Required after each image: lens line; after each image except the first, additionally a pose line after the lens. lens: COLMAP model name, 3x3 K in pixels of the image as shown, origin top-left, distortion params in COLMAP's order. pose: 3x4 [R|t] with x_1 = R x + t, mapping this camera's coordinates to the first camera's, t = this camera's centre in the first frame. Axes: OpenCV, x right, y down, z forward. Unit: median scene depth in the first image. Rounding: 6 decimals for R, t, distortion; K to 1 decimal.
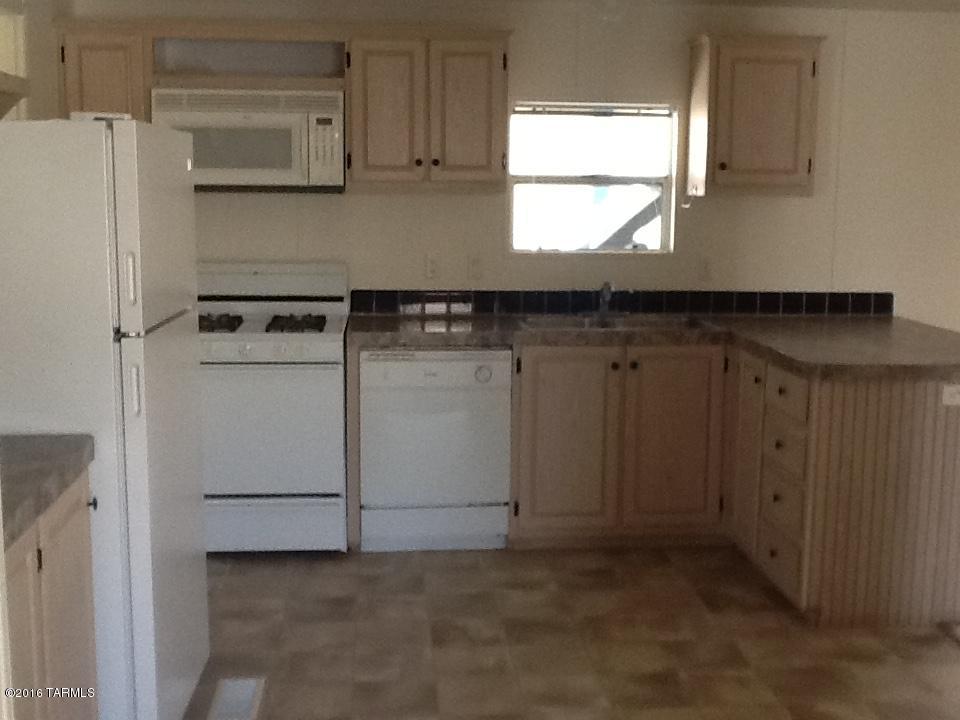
lens RADIAL K [[1189.9, 0, 480.0], [0, 1189.9, 360.0], [0, 0, 1]] dist [-0.074497, -0.006427]
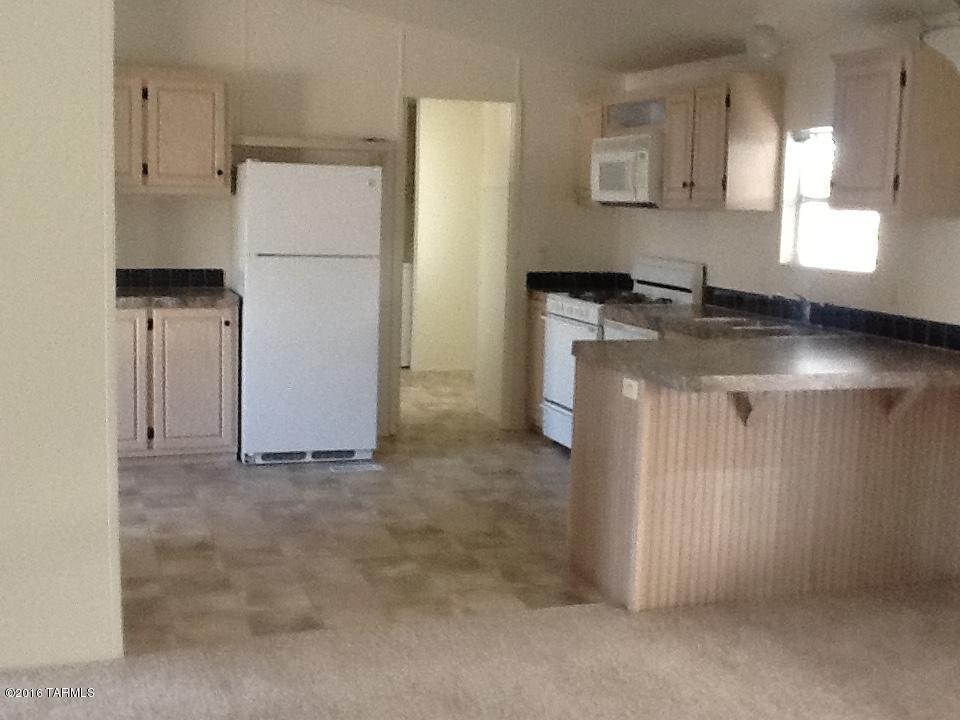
lens RADIAL K [[1208.7, 0, 480.0], [0, 1208.7, 360.0], [0, 0, 1]] dist [-0.022872, -0.017639]
pose [[0.247352, 0.125270, -0.960794, 1.173213], [-0.159149, 0.983392, 0.087244, -0.059178], [0.955766, 0.131329, 0.263180, 0.468127]]
